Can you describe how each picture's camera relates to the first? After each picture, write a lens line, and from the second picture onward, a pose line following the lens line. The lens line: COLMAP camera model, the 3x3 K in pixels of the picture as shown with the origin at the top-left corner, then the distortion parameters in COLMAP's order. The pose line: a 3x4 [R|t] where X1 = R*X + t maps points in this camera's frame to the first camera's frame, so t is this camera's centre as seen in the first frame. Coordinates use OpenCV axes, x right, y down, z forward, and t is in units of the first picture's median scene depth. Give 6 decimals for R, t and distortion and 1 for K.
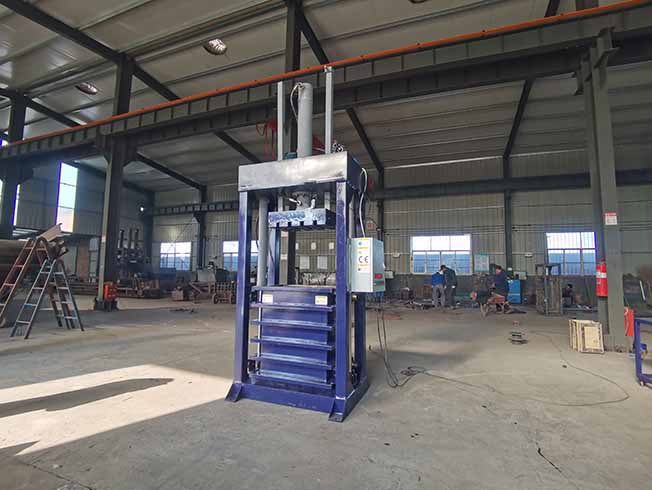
lens RADIAL K [[327.3, 0, 323.4], [0, 327.3, 243.3], [0, 0, 1]] dist [-0.031454, 0.001026]
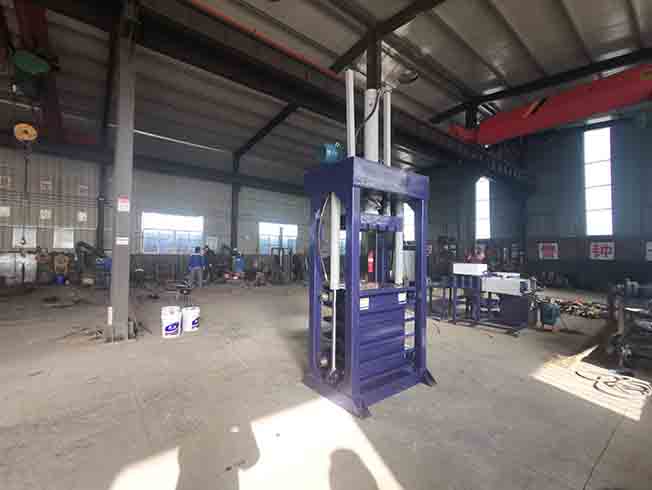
lens RADIAL K [[301.6, 0, 323.8], [0, 301.6, 244.3], [0, 0, 1]] dist [-0.003496, 0.003844]
pose [[0.493225, 0.016421, 0.869747, -0.339824], [-0.089355, 0.995490, 0.031877, -0.007004], [-0.865300, -0.093438, 0.492468, 0.222837]]
